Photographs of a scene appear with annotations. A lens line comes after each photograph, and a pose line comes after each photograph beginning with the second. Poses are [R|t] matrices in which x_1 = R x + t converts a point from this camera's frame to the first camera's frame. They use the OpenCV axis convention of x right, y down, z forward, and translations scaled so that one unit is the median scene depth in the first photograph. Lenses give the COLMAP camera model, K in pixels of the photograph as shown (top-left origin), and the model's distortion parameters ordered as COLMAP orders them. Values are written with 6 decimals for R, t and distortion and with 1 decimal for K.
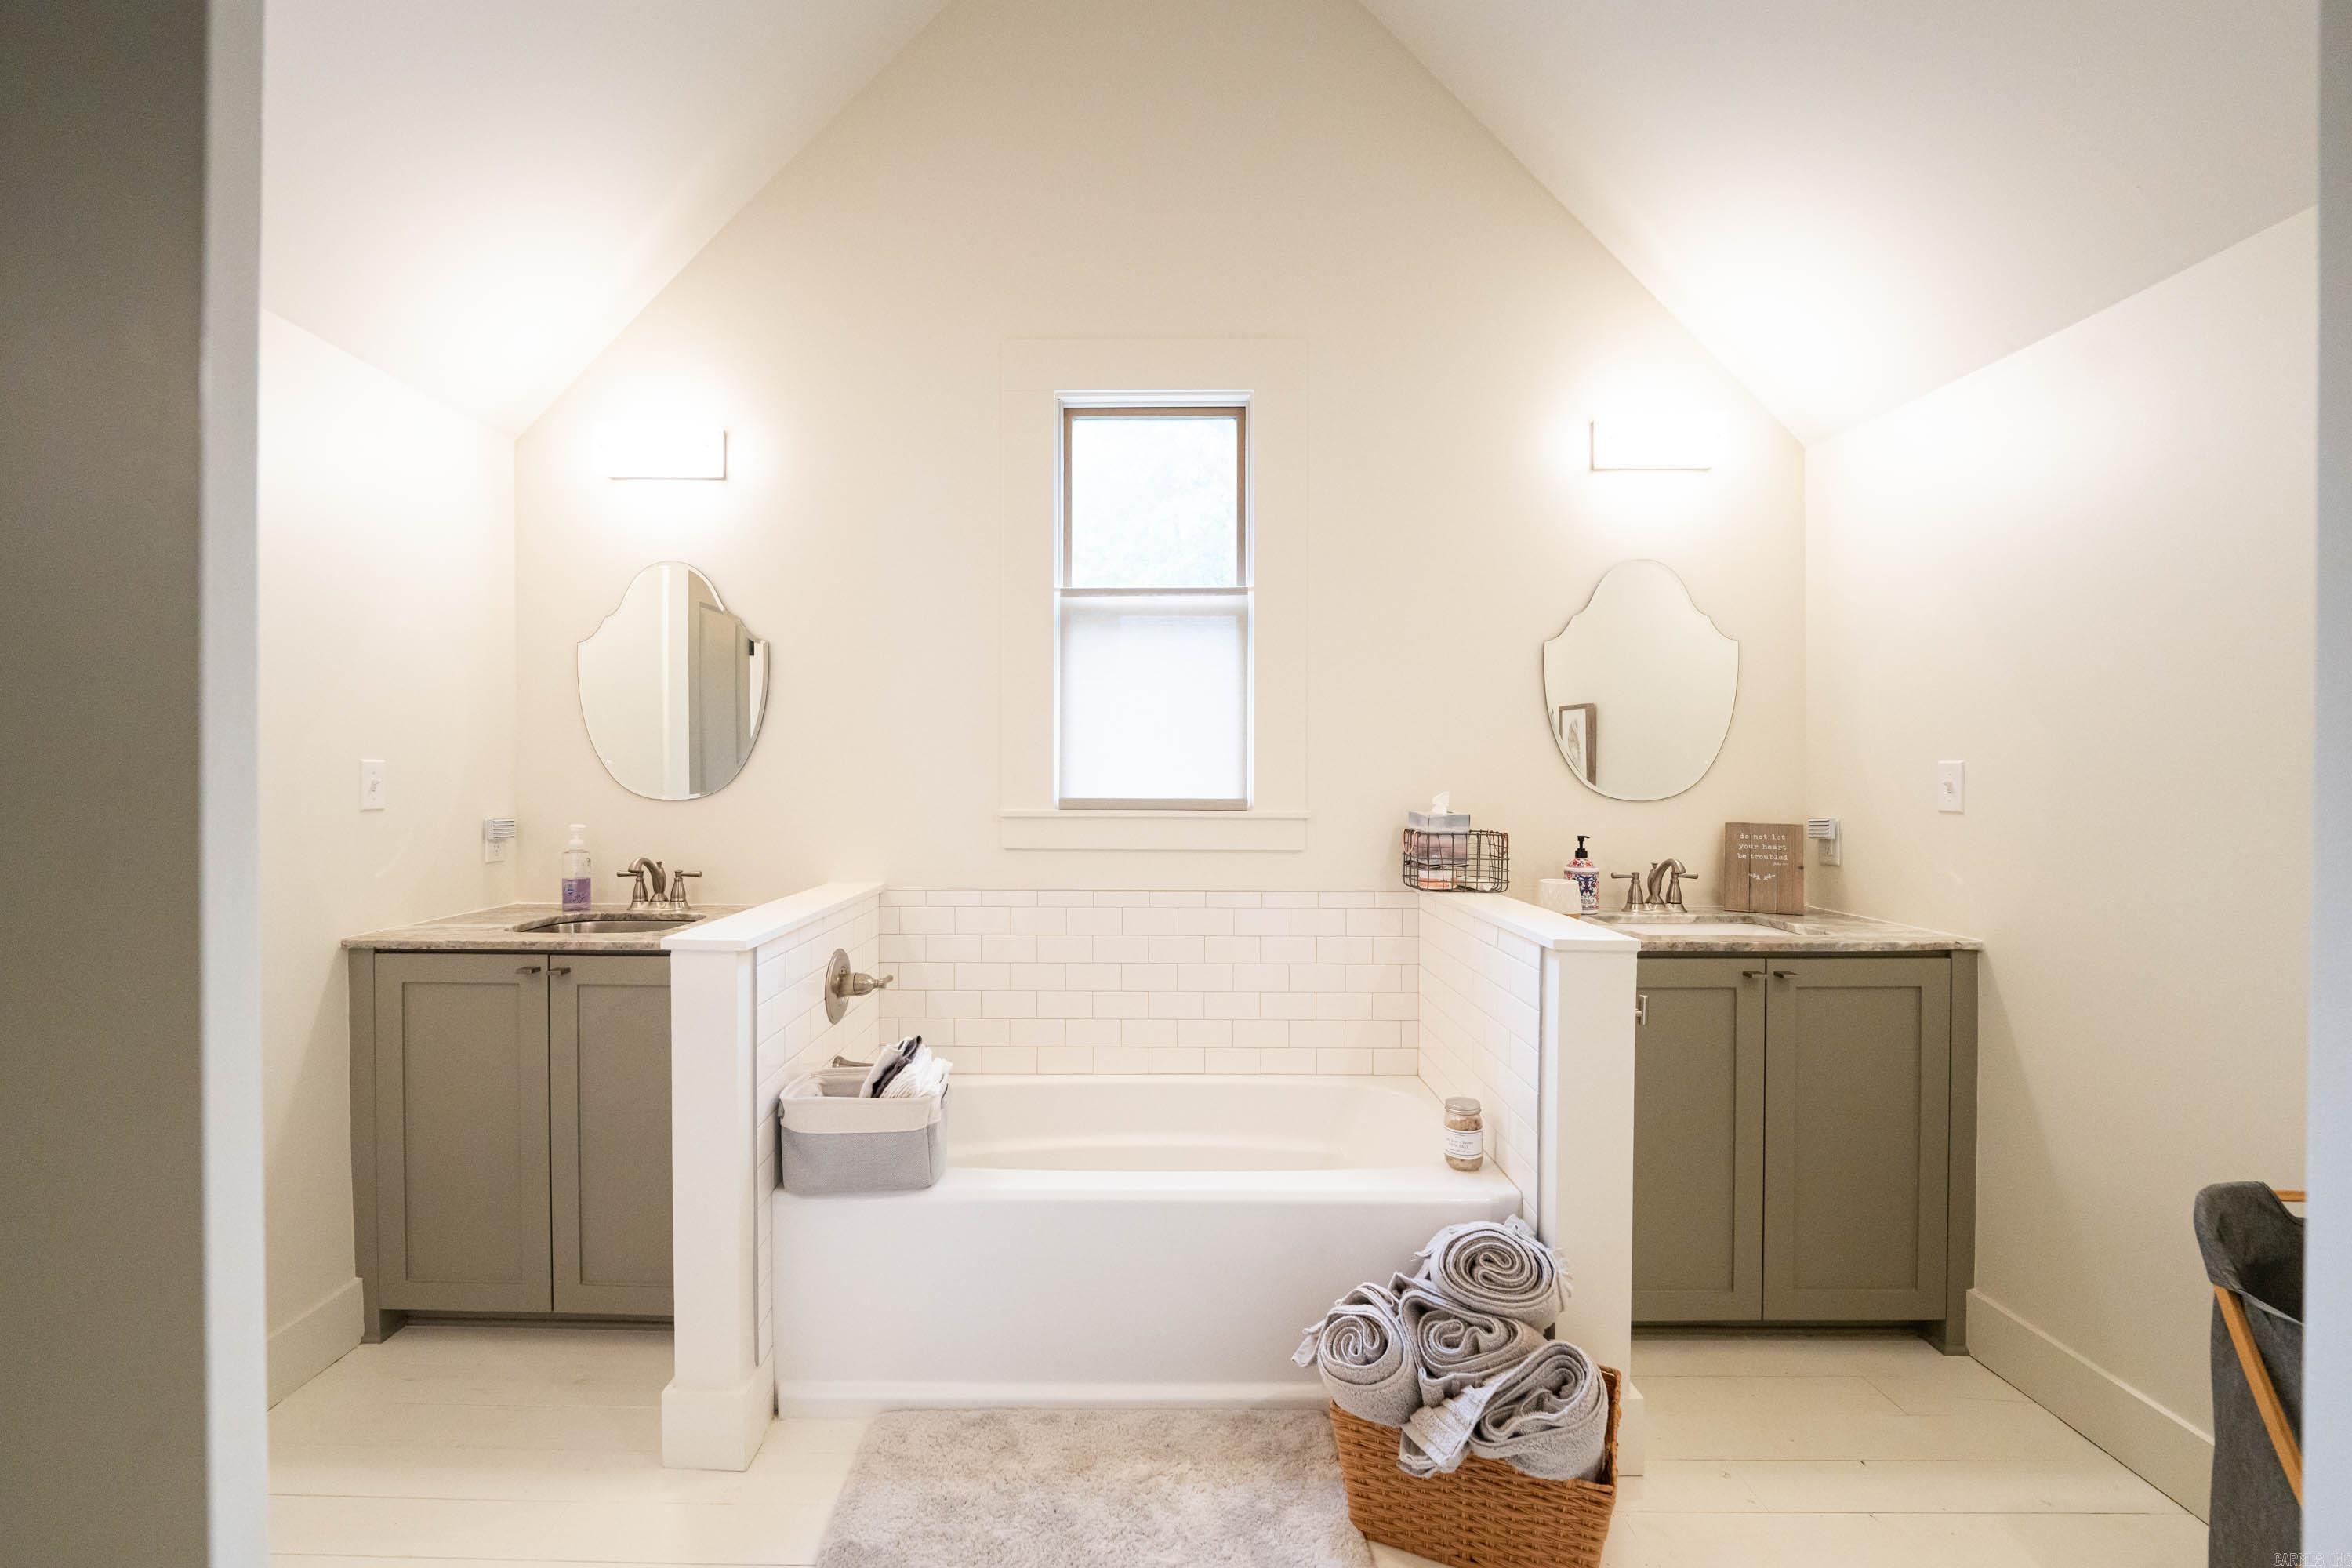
lens RADIAL K [[965.3, 0, 1175.2], [0, 965.3, 783.1], [0, 0, 1]] dist [-0.010627, -0.001076]
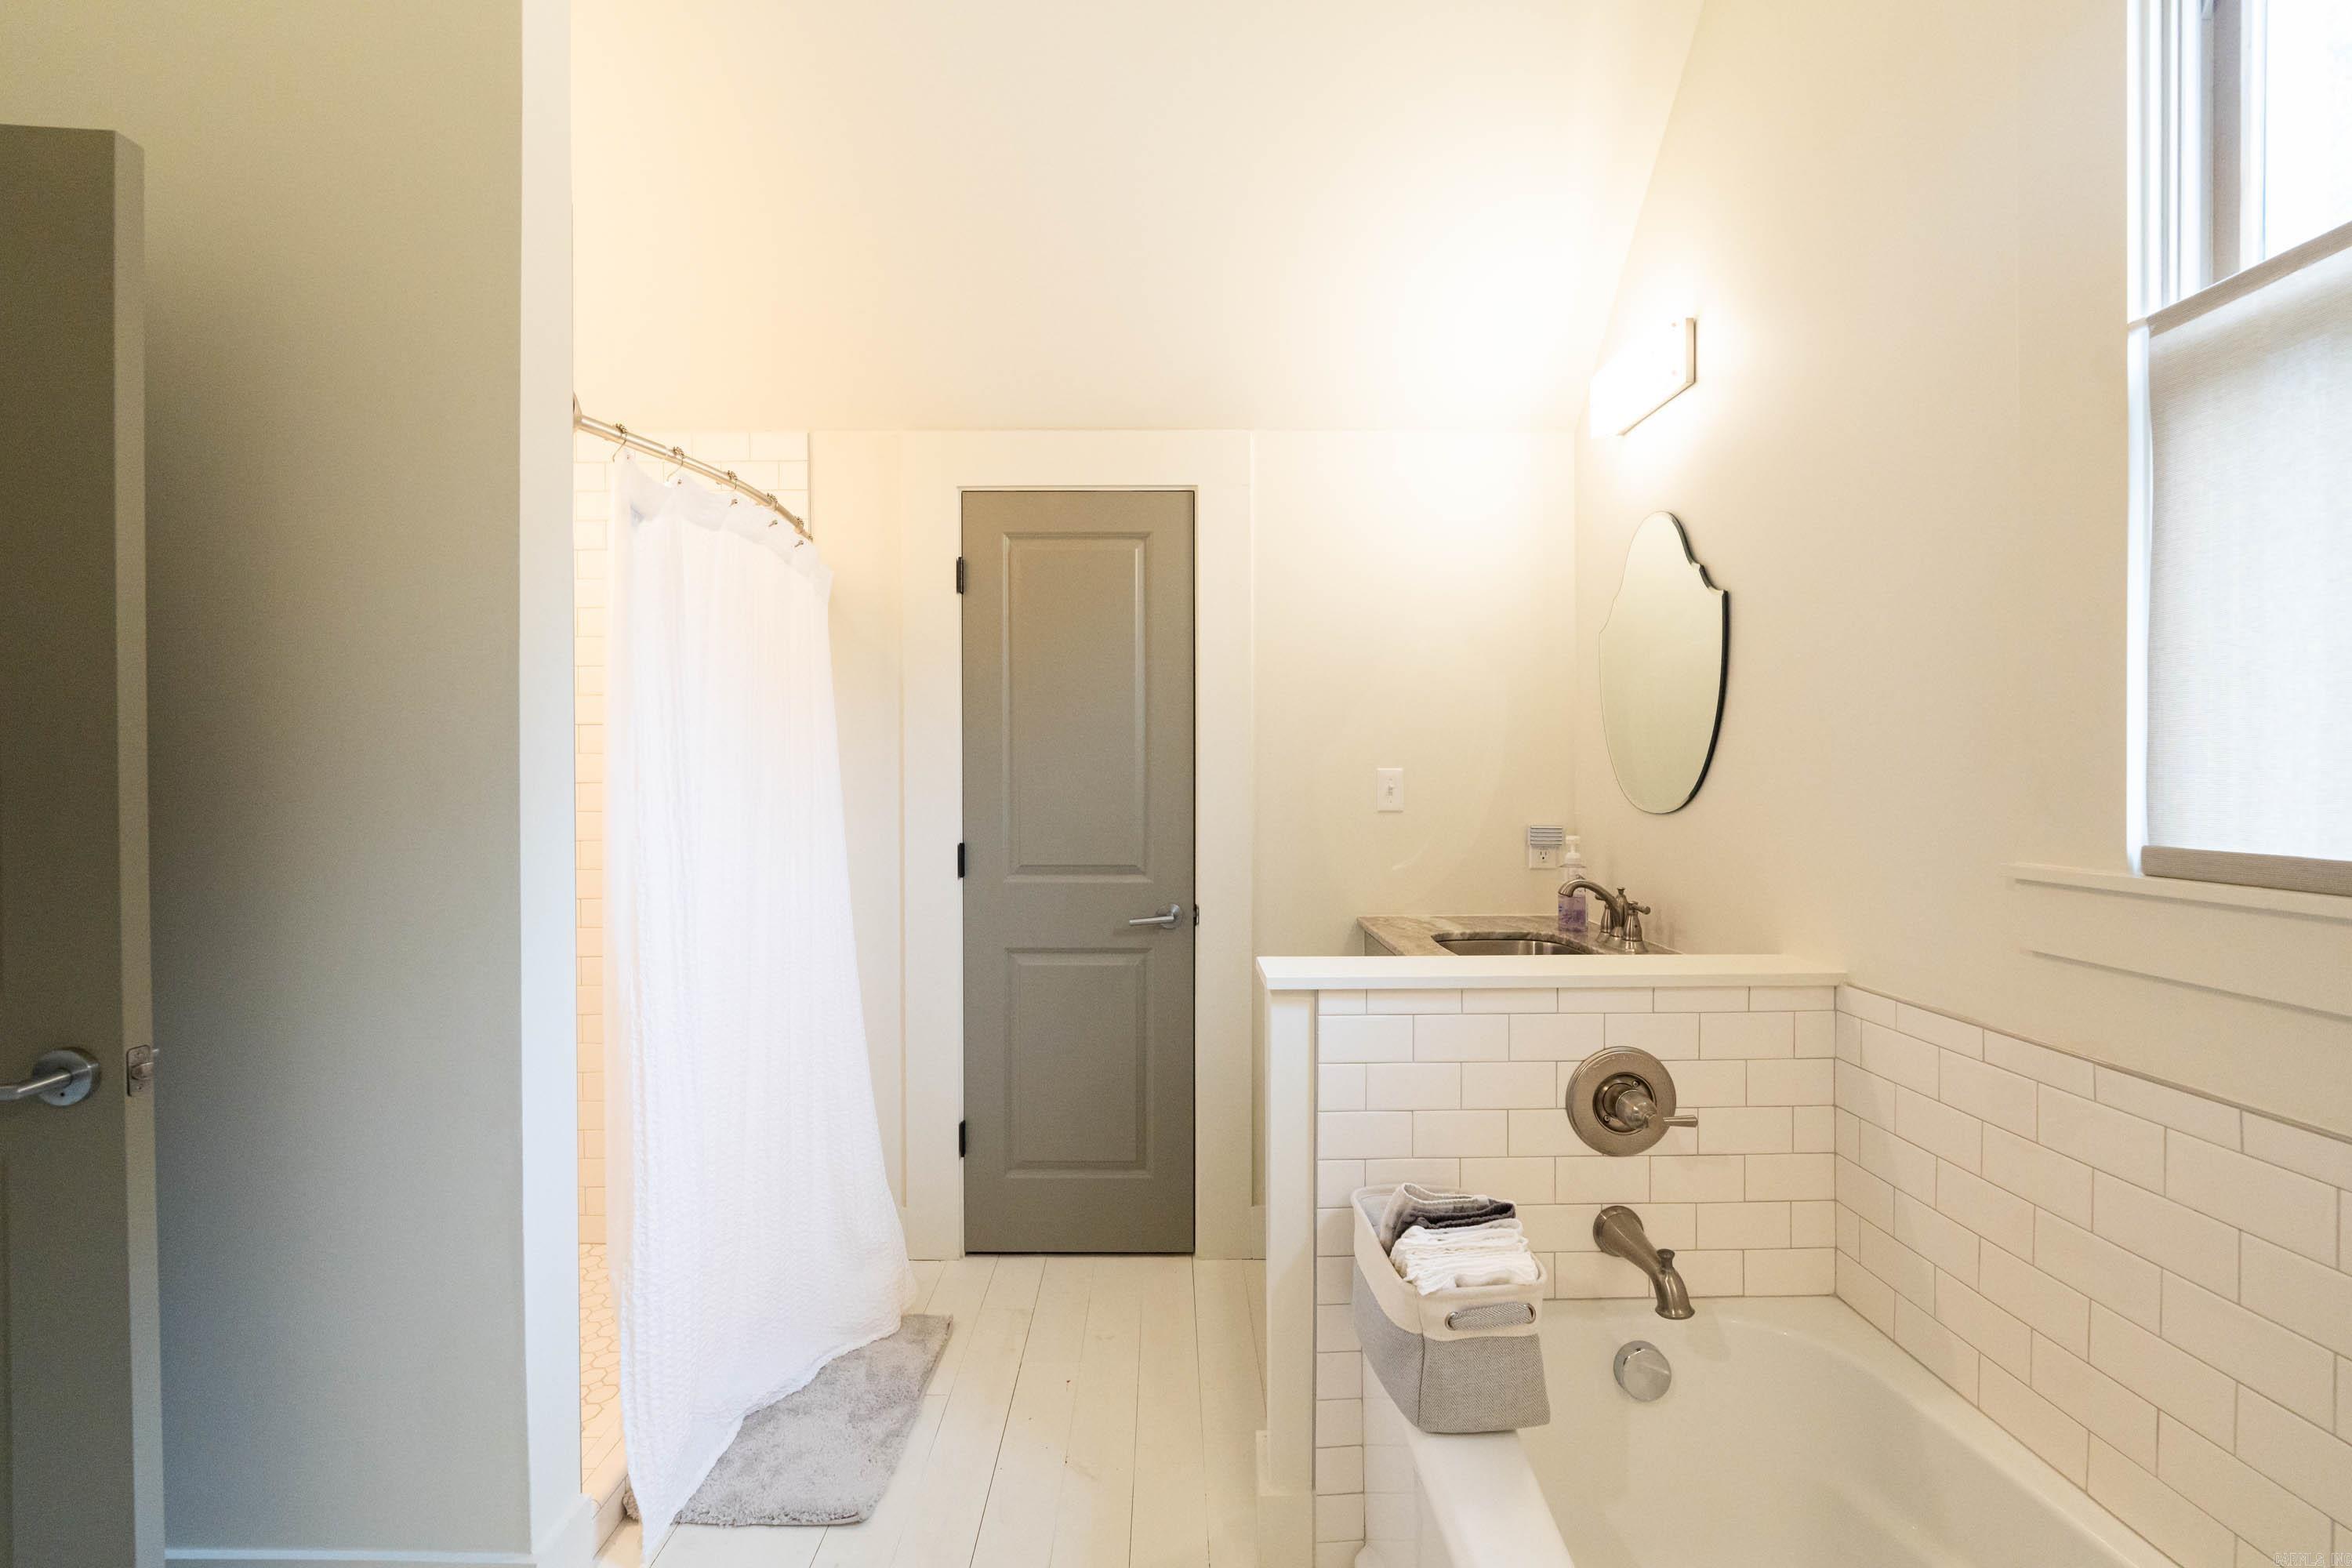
lens RADIAL K [[965.3, 0, 1177.3], [0, 965.3, 783.0], [0, 0, 1]] dist [-0.010627, -0.001076]
pose [[-0.010762, 0.008012, -0.999910, 0.277702], [-0.006155, 0.999948, 0.008079, -0.011492], [0.999923, 0.006242, -0.010712, 0.607315]]
